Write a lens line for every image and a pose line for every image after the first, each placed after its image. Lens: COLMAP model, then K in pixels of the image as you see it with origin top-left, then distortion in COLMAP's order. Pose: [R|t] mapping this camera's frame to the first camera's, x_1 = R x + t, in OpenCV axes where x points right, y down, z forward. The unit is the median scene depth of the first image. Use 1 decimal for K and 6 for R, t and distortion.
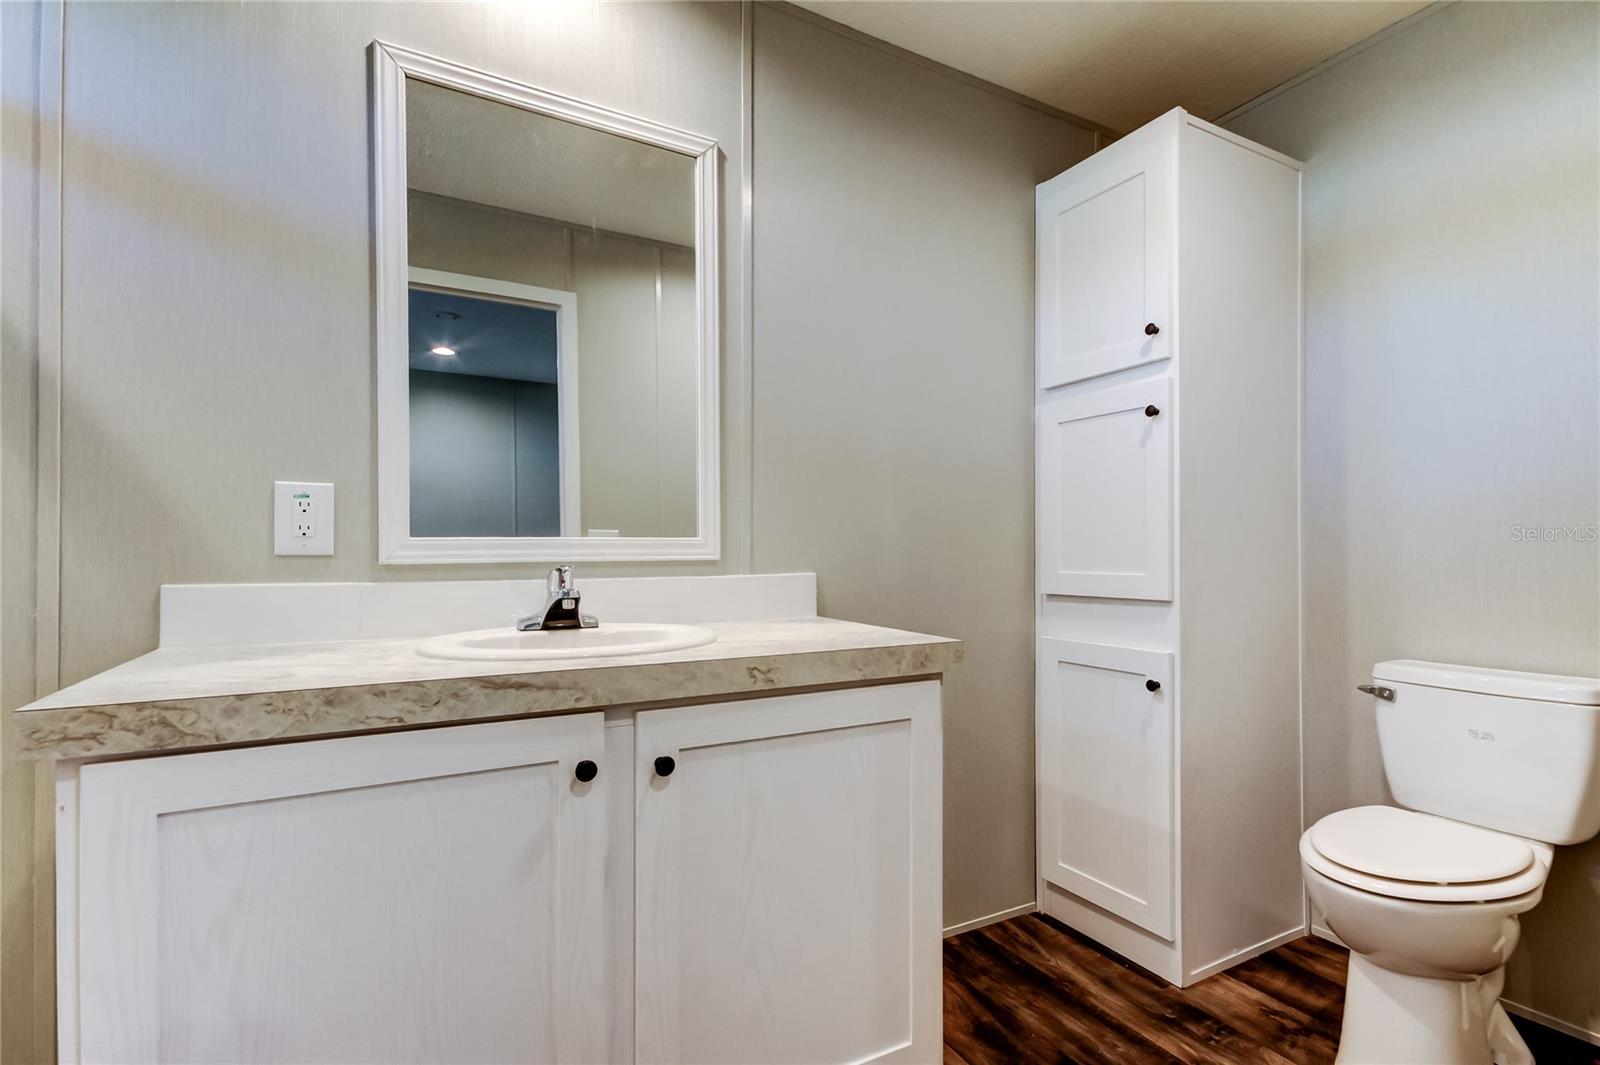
lens RADIAL K [[750.6, 0, 845.7], [0, 750.6, 559.4], [0, 0, 1]] dist [0.022724, -0.004674]
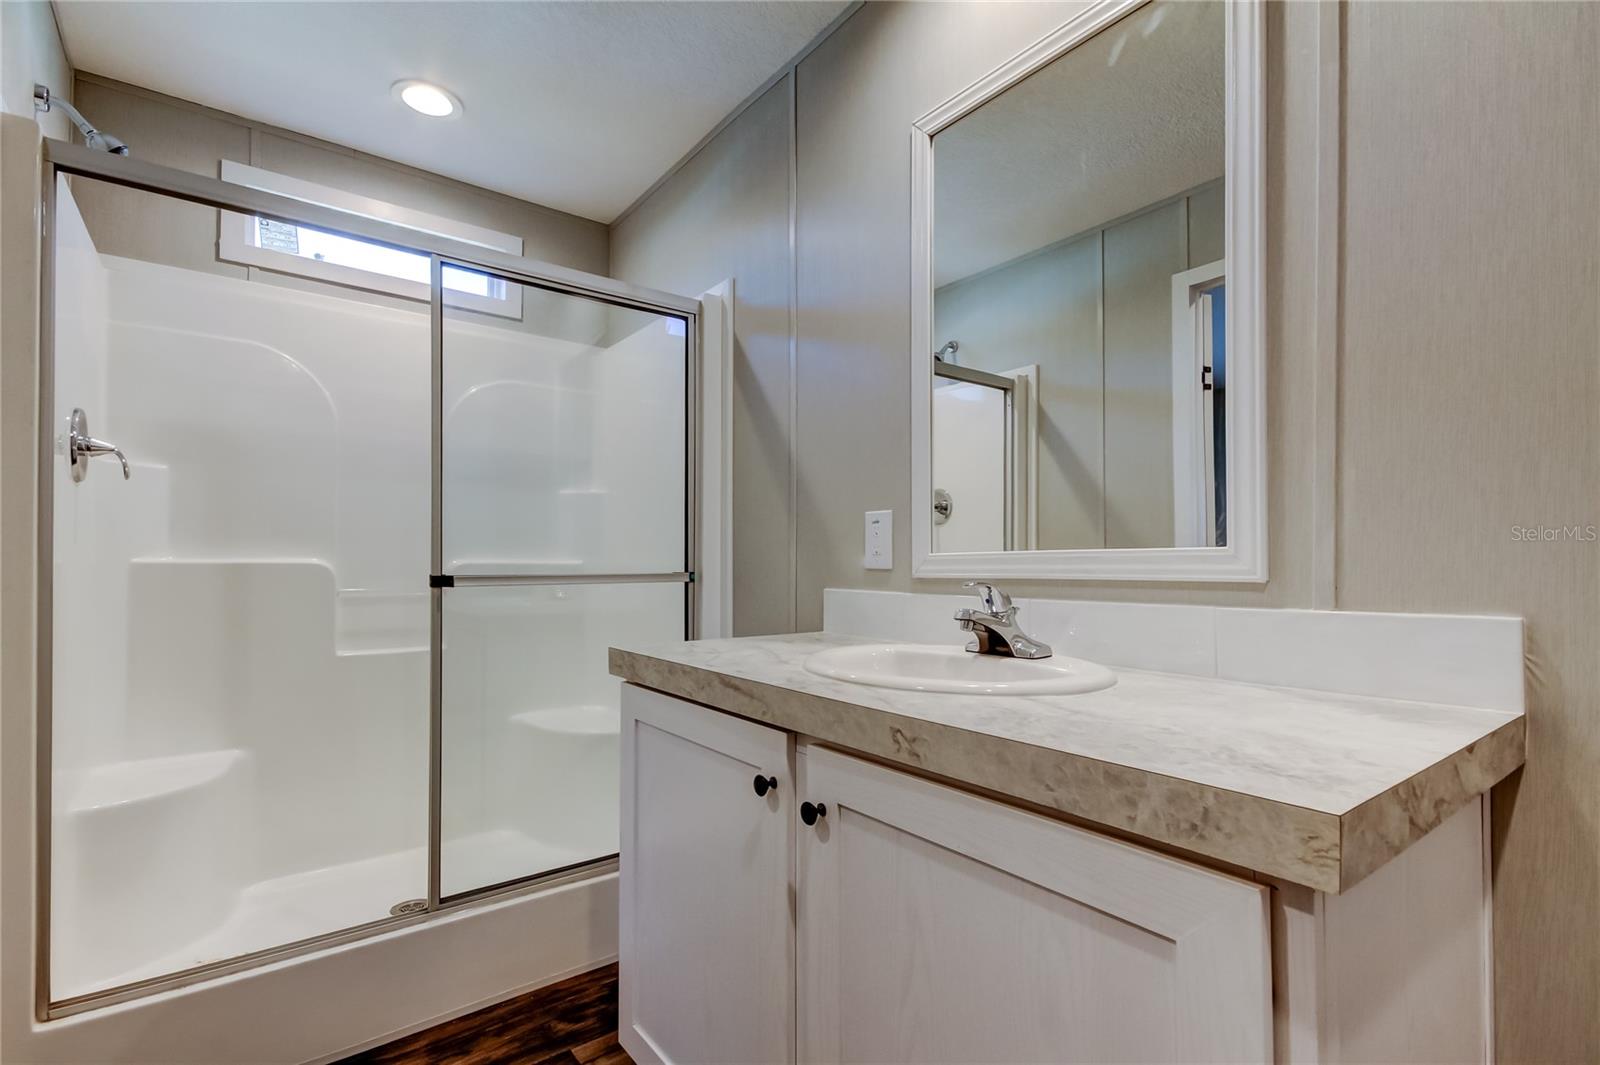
lens RADIAL K [[750.6, 0, 809.3], [0, 750.6, 547.4], [0, 0, 1]] dist [0.022724, -0.004674]
pose [[0.131718, -0.019520, -0.991095, 0.563178], [-0.011166, 0.999713, -0.021174, -0.014756], [0.991224, 0.013856, 0.131462, 0.780633]]
